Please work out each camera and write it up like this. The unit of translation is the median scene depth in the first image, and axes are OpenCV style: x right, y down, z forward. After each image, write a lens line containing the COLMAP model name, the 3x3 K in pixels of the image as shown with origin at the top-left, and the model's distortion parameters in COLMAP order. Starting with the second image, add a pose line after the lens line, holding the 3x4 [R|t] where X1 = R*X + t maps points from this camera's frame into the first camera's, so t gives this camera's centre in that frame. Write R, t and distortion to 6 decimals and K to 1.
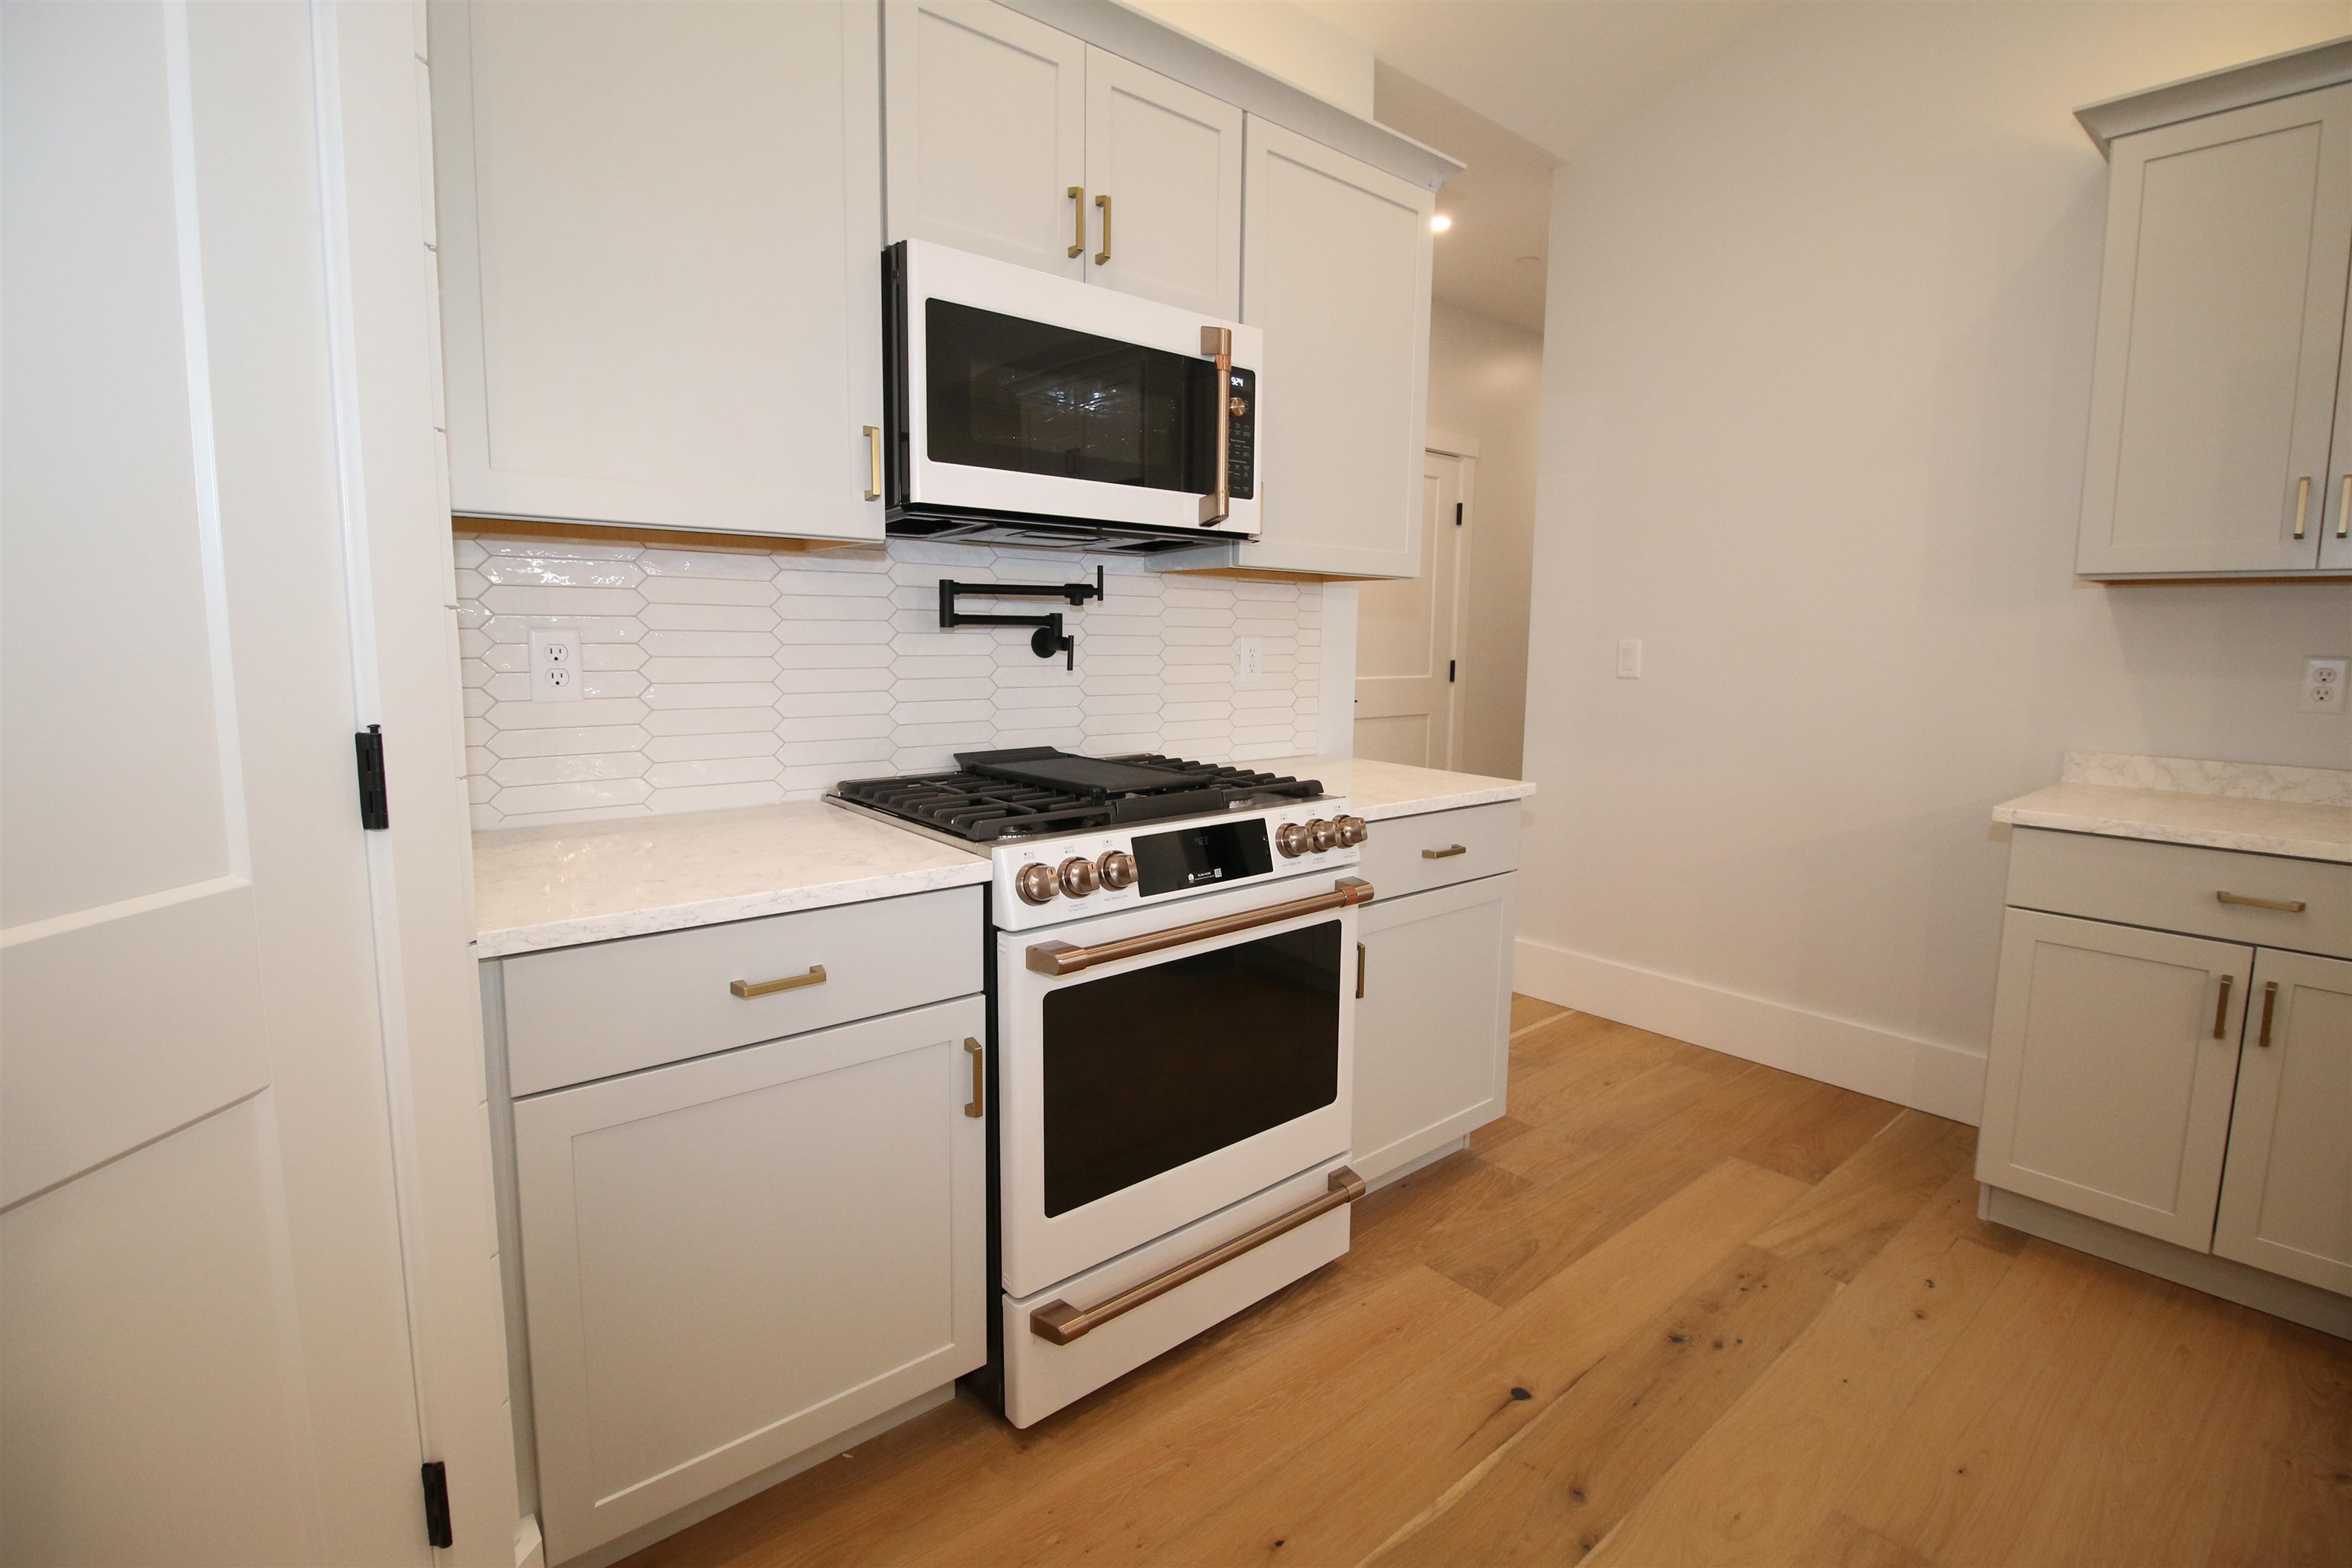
lens RADIAL K [[1082.9, 0, 1175.5], [0, 1082.9, 764.6], [0, 0, 1]] dist [-0.017591, -0.002004]
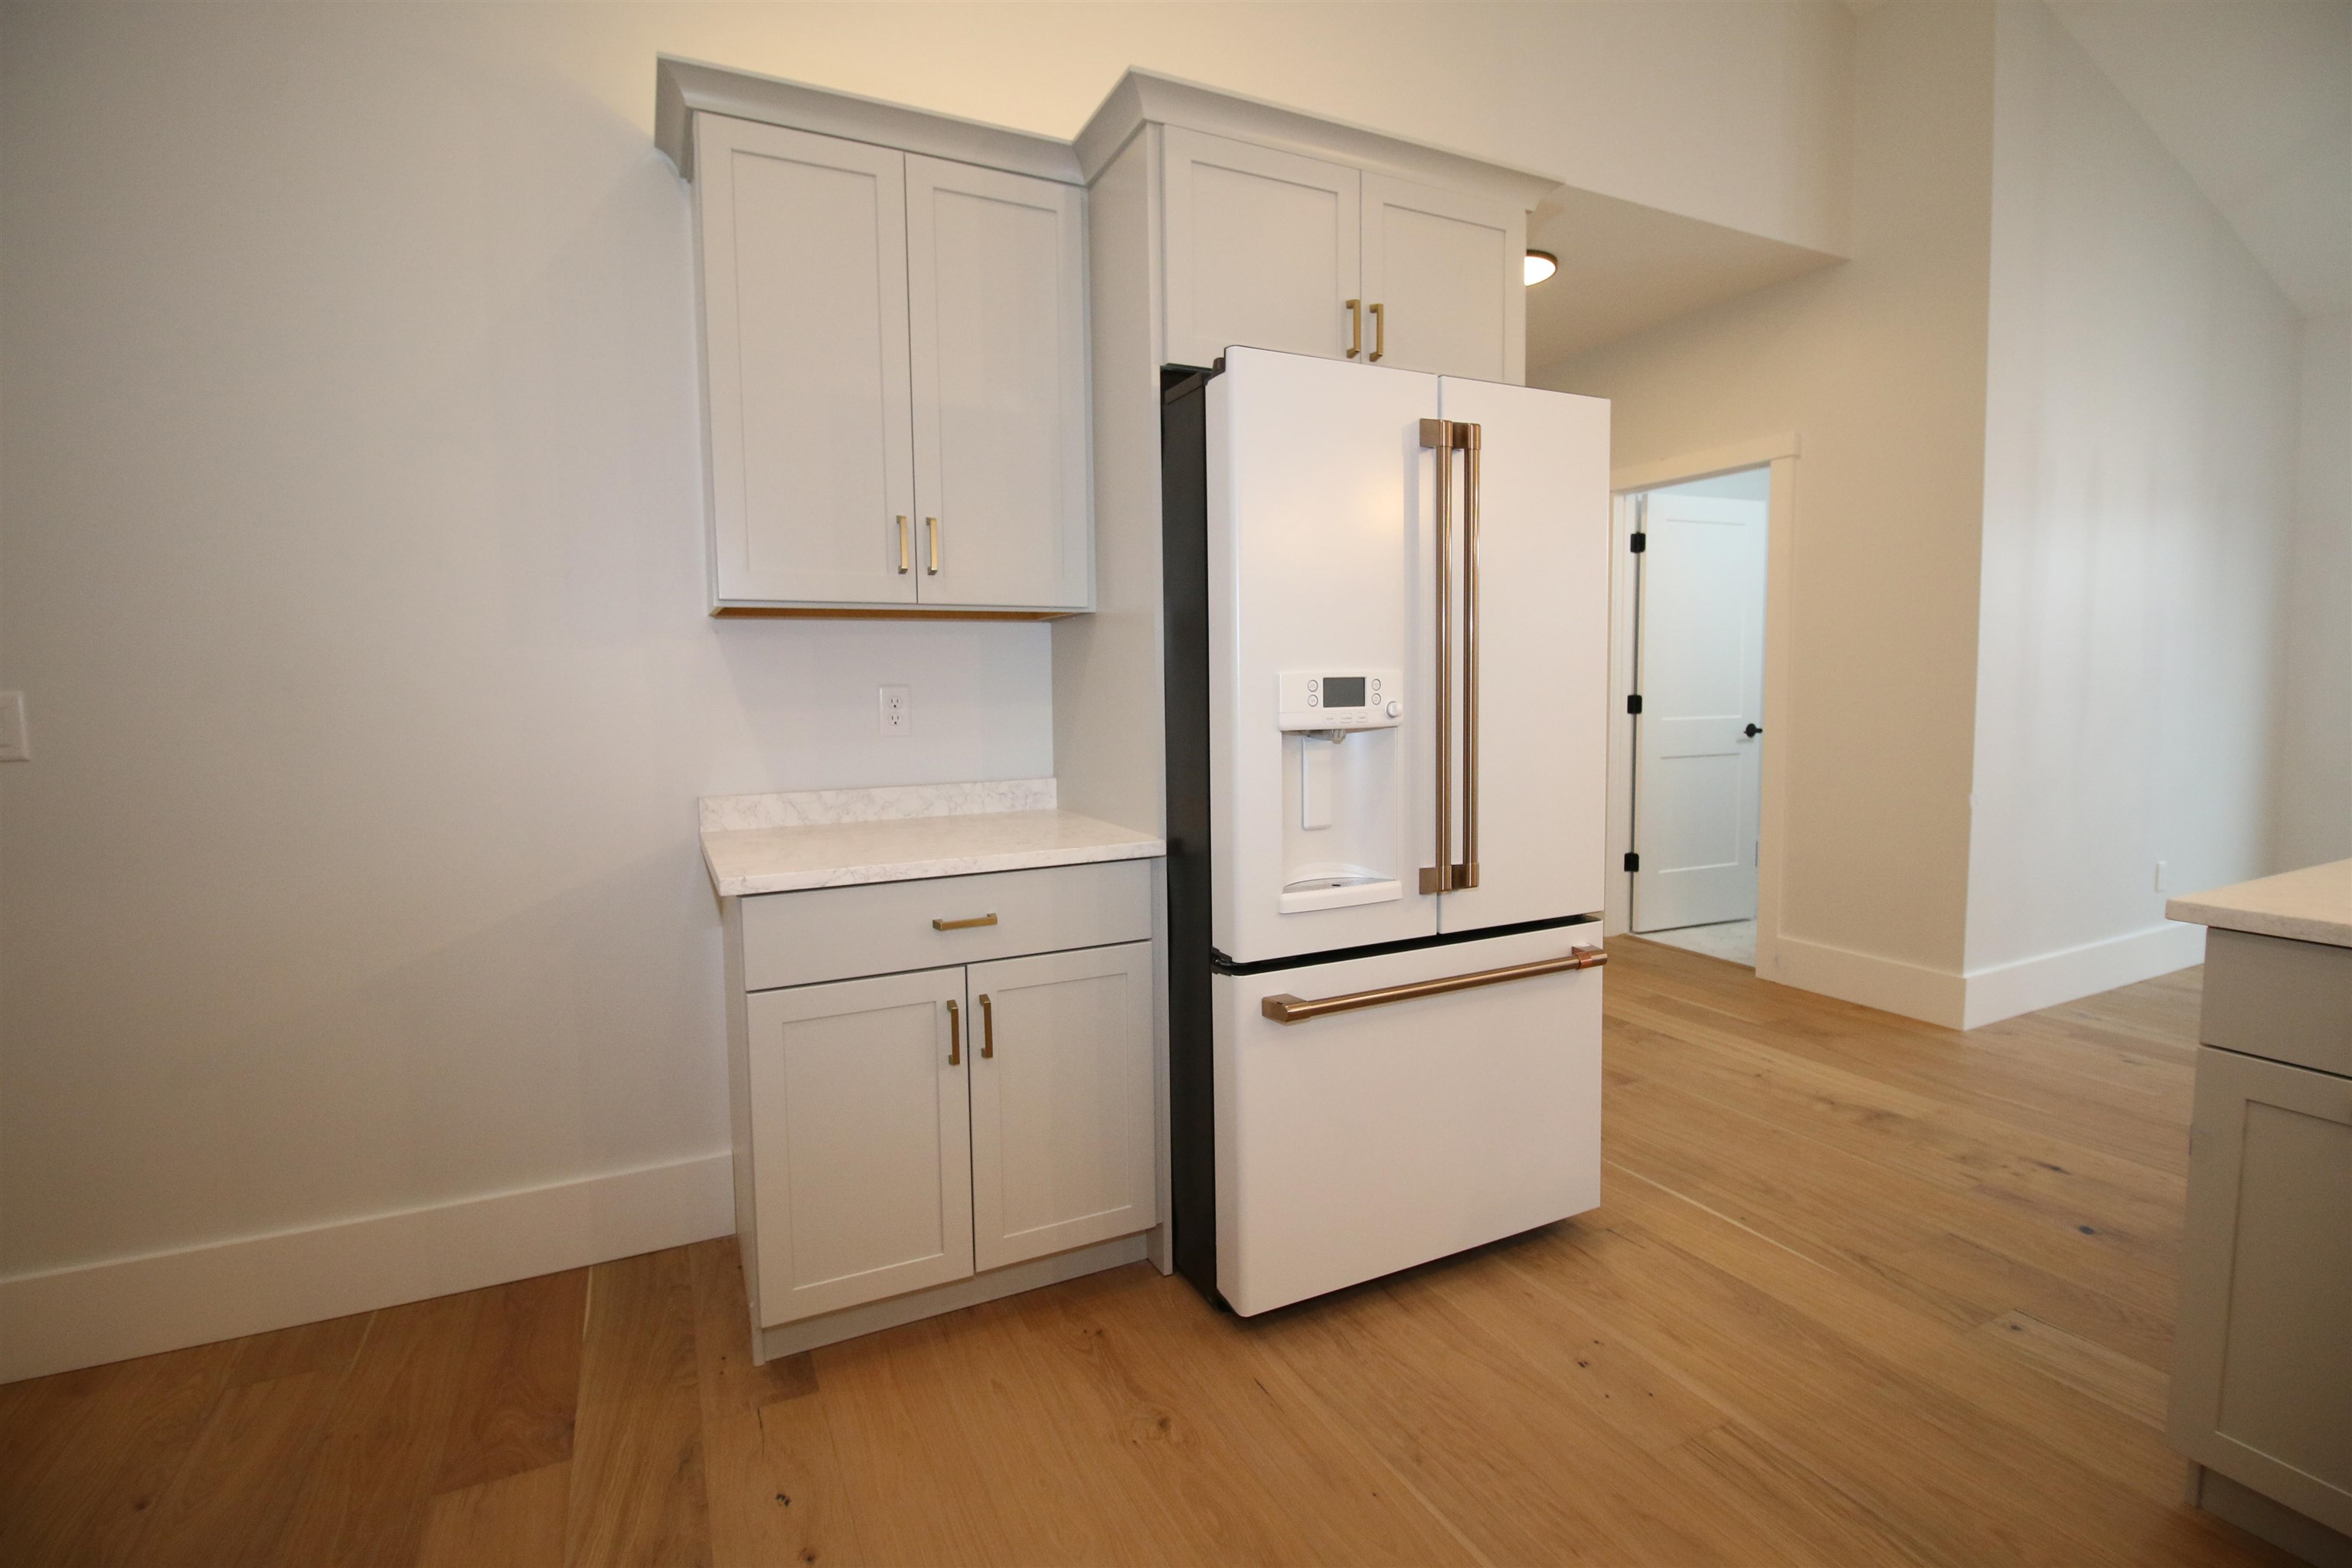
lens RADIAL K [[1082.9, 0, 1182.3], [0, 1082.9, 758.1], [0, 0, 1]] dist [-0.017591, -0.002004]
pose [[0.236720, -0.081272, 0.968173, 0.070228], [0.133730, 0.989736, 0.050385, -0.048178], [-0.962330, 0.117547, 0.245159, 0.491359]]
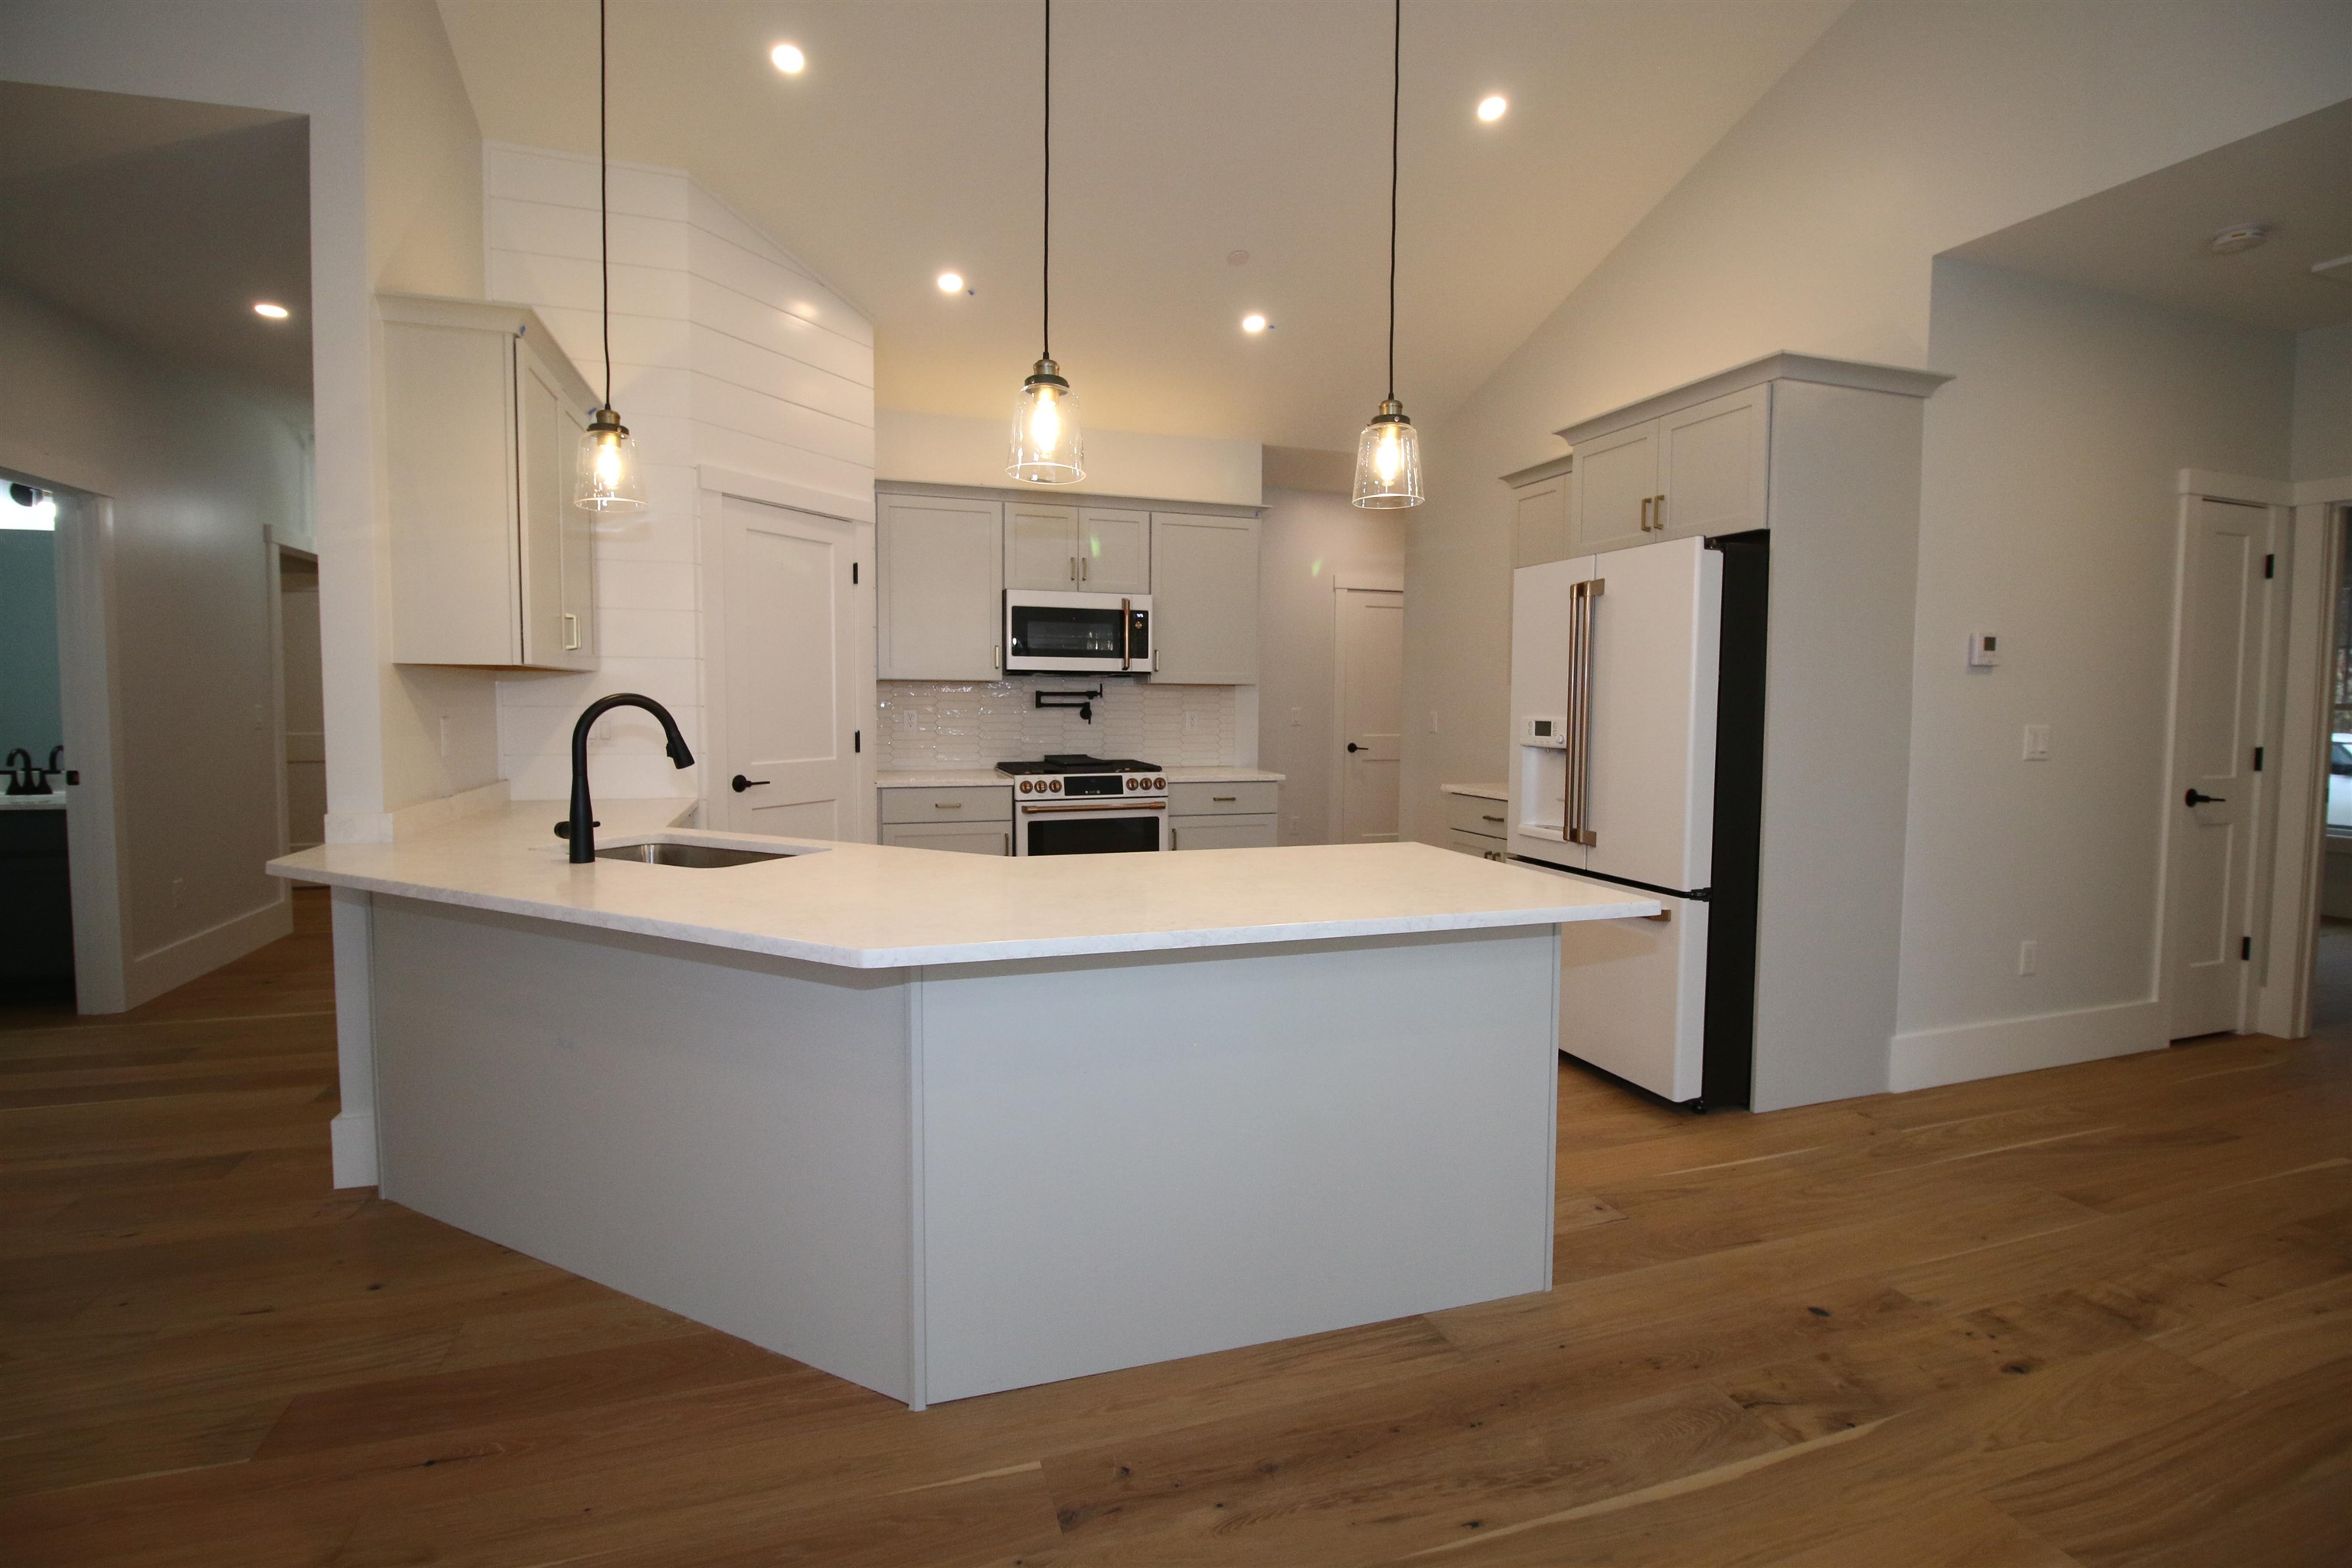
lens RADIAL K [[1082.9, 0, 1171.5], [0, 1082.9, 776.1], [0, 0, 1]] dist [-0.017591, -0.002004]
pose [[0.927312, 0.021261, -0.373686, 1.150290], [-0.041797, 0.998023, -0.046936, 0.163219], [0.371949, 0.059143, 0.926367, -1.434447]]
